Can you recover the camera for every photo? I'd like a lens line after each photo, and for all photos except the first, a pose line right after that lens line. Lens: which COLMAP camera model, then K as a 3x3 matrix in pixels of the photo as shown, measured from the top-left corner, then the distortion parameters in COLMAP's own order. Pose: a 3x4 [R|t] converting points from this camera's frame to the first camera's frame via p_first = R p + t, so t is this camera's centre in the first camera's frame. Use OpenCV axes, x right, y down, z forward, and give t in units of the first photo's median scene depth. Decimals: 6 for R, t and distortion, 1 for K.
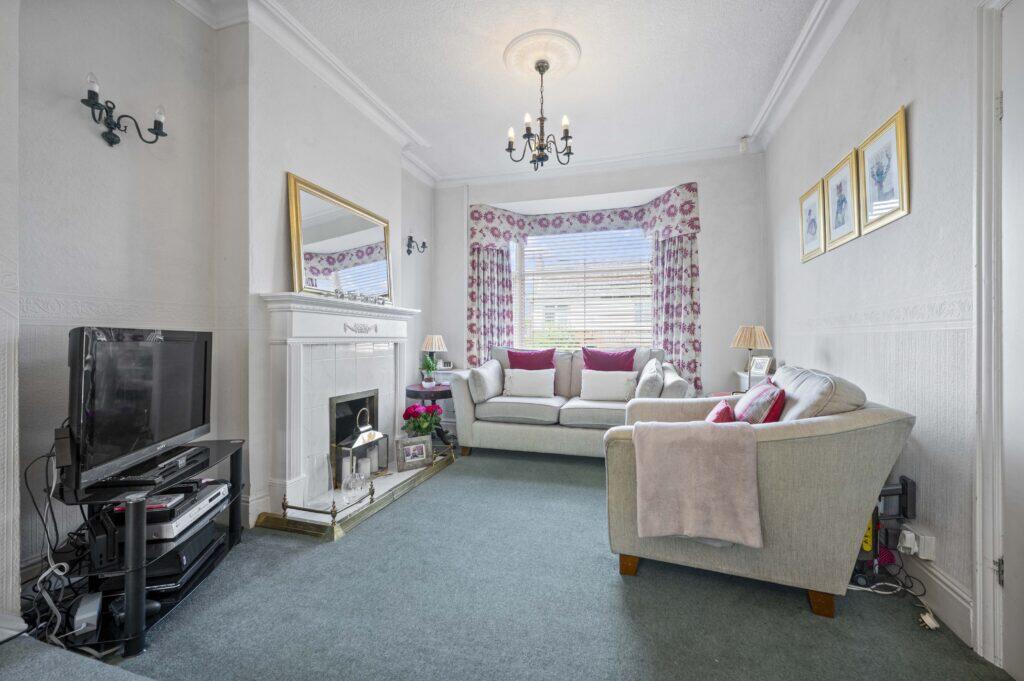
lens RADIAL K [[420.0, 0, 512.0], [0, 420.0, 340.5], [0, 0, 1]] dist [0.000259, 0.000055]
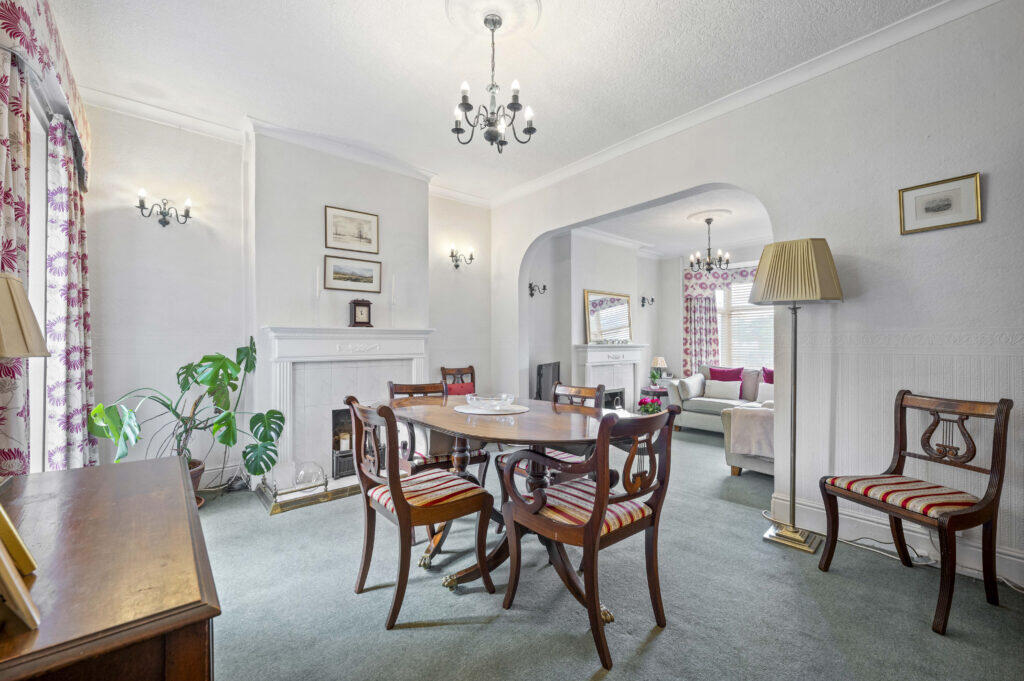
lens RADIAL K [[422.6, 0, 512.0], [0, 422.6, 340.5], [0, 0, 1]] dist [0.001363, 0.000027]
pose [[0.841078, -0.010072, -0.540820, 0.220402], [0.005382, 0.999933, -0.010252, -0.063378], [0.540887, 0.005712, 0.841076, -0.676679]]
